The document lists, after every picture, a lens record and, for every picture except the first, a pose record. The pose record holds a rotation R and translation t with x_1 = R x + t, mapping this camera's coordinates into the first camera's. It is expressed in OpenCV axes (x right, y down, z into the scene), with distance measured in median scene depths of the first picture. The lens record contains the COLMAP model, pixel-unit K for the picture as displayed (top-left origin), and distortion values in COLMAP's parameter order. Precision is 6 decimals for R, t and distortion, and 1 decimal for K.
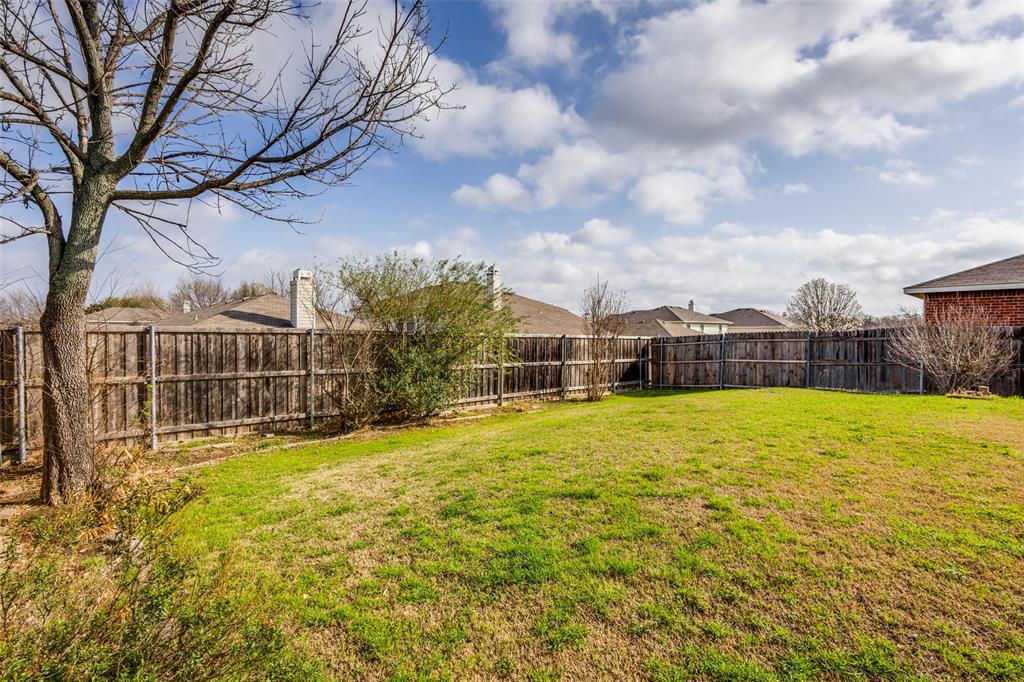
lens RADIAL K [[491.2, 0, 516.5], [0, 491.2, 336.8], [0, 0, 1]] dist [0.000029, -0.000328]
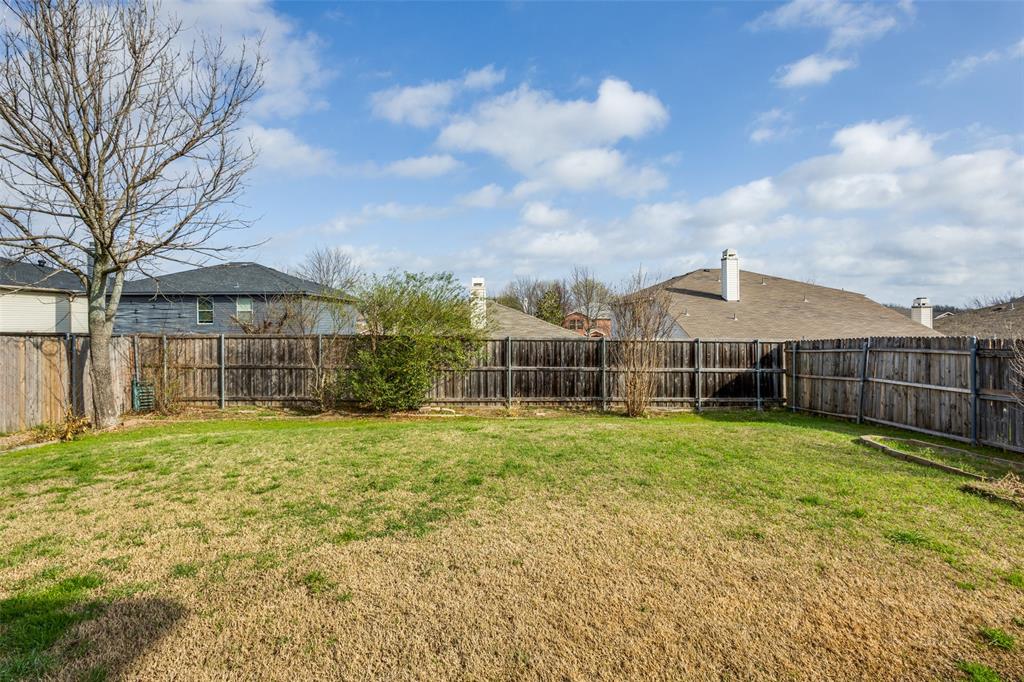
lens RADIAL K [[502.8, 0, 510.2], [0, 502.8, 344.6], [0, 0, 1]] dist [0.002192, -0.000032]
pose [[0.732010, 0.024212, -0.680863, 0.599236], [0.002148, 0.999281, 0.037845, -0.026163], [0.681290, -0.029165, 0.731432, 0.227109]]
